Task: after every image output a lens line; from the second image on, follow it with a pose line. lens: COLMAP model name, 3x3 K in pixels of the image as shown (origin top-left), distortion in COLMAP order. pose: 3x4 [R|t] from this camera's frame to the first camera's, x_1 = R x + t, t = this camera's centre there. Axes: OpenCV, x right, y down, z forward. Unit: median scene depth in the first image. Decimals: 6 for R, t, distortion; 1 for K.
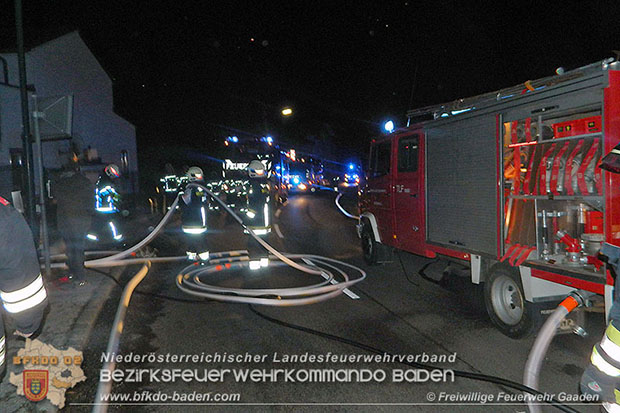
lens RADIAL K [[434.3, 0, 321.2], [0, 434.3, 207.5], [0, 0, 1]] dist [-0.004200, -0.000947]
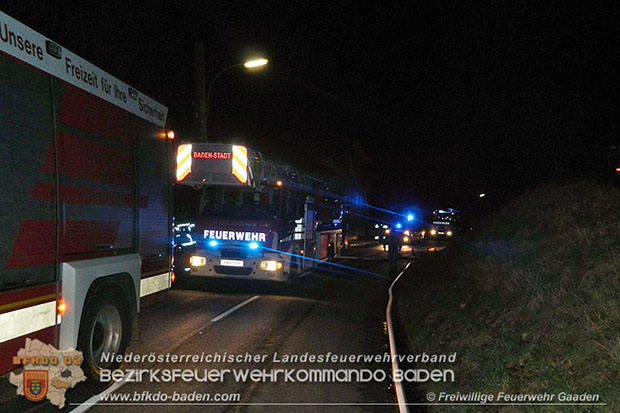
lens RADIAL K [[460.7, 0, 311.9], [0, 460.7, 224.9], [0, 0, 1]] dist [-0.000079, 0.000258]
pose [[0.996288, 0.044828, -0.073494, 0.011764], [-0.050097, 0.996183, -0.071489, -0.082518], [0.070009, 0.074905, 0.994730, 0.975771]]
